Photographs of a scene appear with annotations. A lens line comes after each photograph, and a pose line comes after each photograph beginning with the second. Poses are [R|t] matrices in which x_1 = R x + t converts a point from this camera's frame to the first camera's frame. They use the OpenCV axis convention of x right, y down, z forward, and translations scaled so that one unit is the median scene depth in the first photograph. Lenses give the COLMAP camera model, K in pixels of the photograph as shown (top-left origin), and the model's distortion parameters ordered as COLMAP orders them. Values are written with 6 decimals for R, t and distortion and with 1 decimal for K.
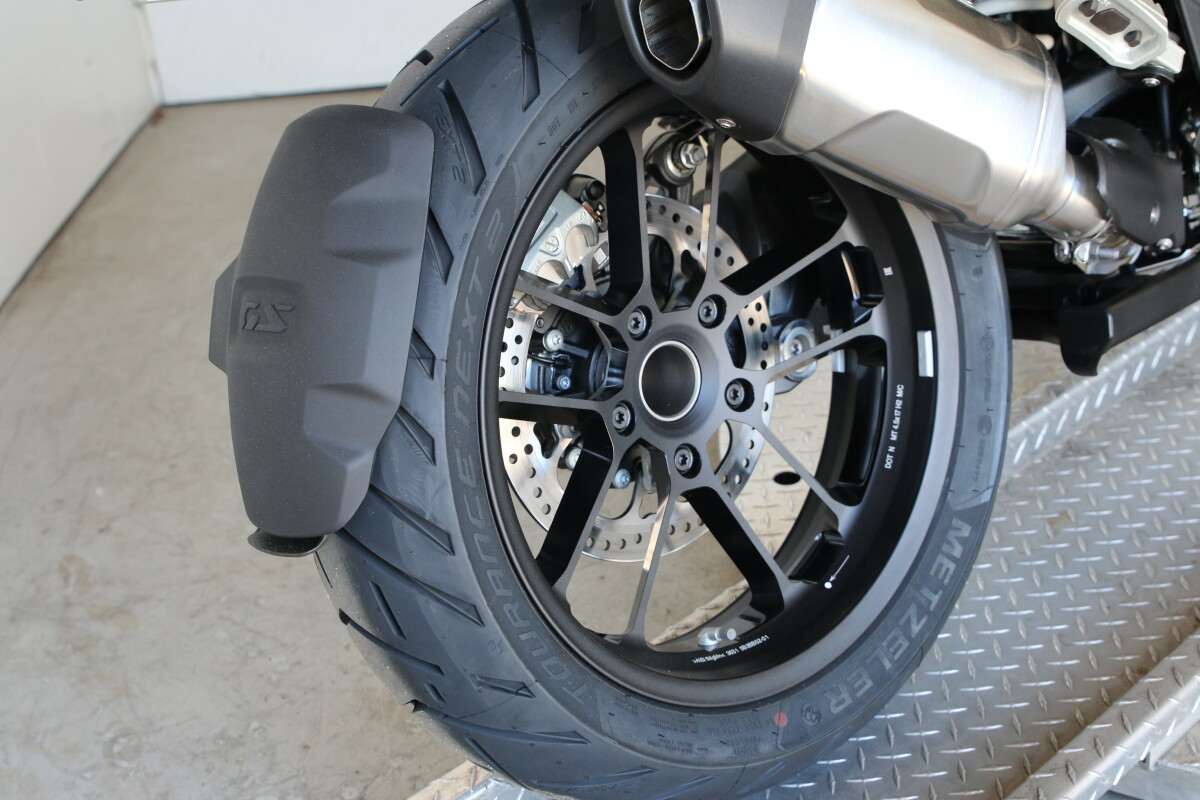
lens RADIAL K [[1710.7, 0, 606.3], [0, 1710.7, 396.0], [0, 0, 1]] dist [-0.038363, 0.000000]
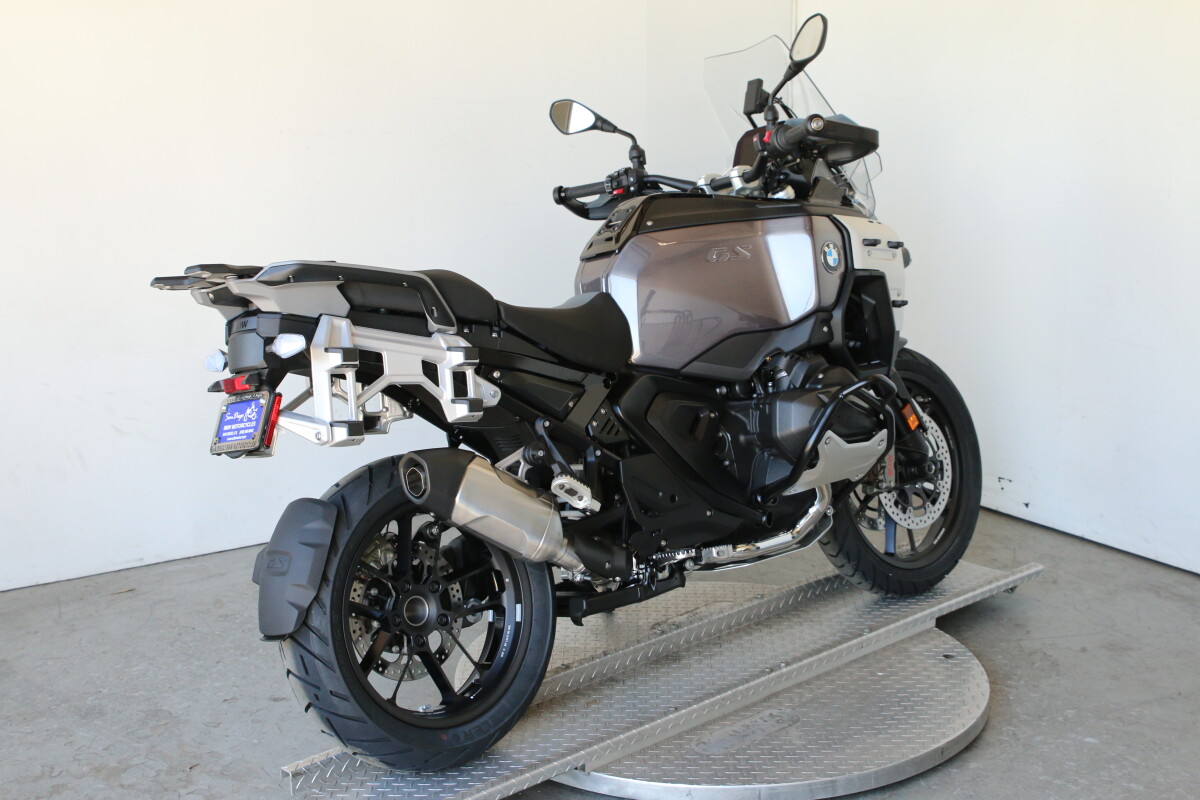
lens RADIAL K [[1710.7, 0, 601.3], [0, 1710.7, 401.3], [0, 0, 1]] dist [-0.038363, 0.000000]
pose [[0.996048, 0.083798, 0.029436, 0.223060], [-0.073642, 0.964461, -0.253755, 0.338235], [-0.049654, 0.250585, 0.966820, -1.713962]]
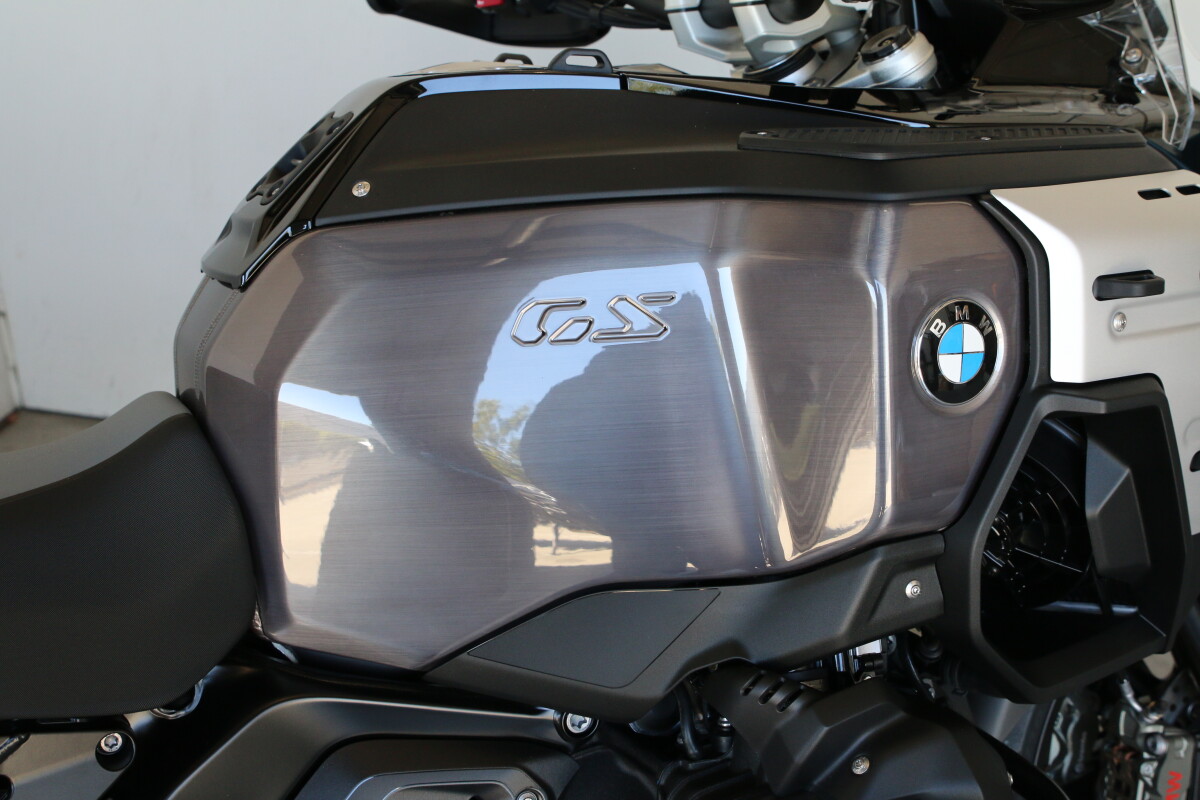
lens RADIAL K [[1710.7, 0, 593.2], [0, 1710.7, 397.9], [0, 0, 1]] dist [-0.038363, 0.000000]
pose [[0.959532, 0.180608, -0.216052, 0.709289], [-0.183572, 0.982985, 0.006442, -0.652371], [0.213539, 0.033480, 0.976361, 0.244519]]
